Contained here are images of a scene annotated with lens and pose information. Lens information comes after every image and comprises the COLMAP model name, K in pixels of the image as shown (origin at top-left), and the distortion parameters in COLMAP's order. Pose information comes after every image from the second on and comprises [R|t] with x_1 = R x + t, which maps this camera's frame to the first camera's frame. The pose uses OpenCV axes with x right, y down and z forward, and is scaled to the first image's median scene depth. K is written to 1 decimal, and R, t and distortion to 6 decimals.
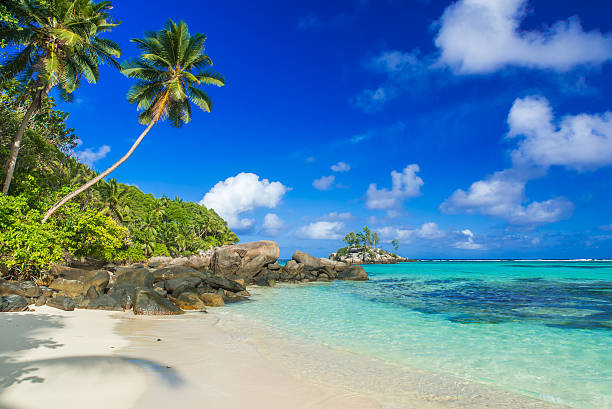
lens RADIAL K [[384.9, 0, 274.1], [0, 384.9, 203.6], [0, 0, 1]] dist [-0.003712, -0.000547]
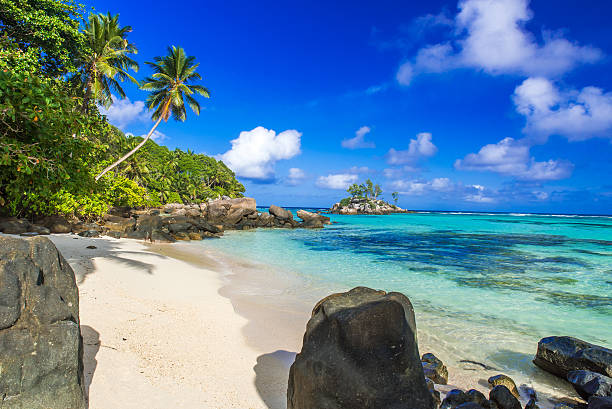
lens RADIAL K [[384.9, 0, 274.1], [0, 384.9, 203.6], [0, 0, 1]] dist [-0.003712, -0.000547]
pose [[0.998896, 0.026686, -0.038668, 0.047603], [-0.021147, 0.990322, 0.137170, -0.026240], [0.041954, -0.136200, 0.989793, -0.126075]]
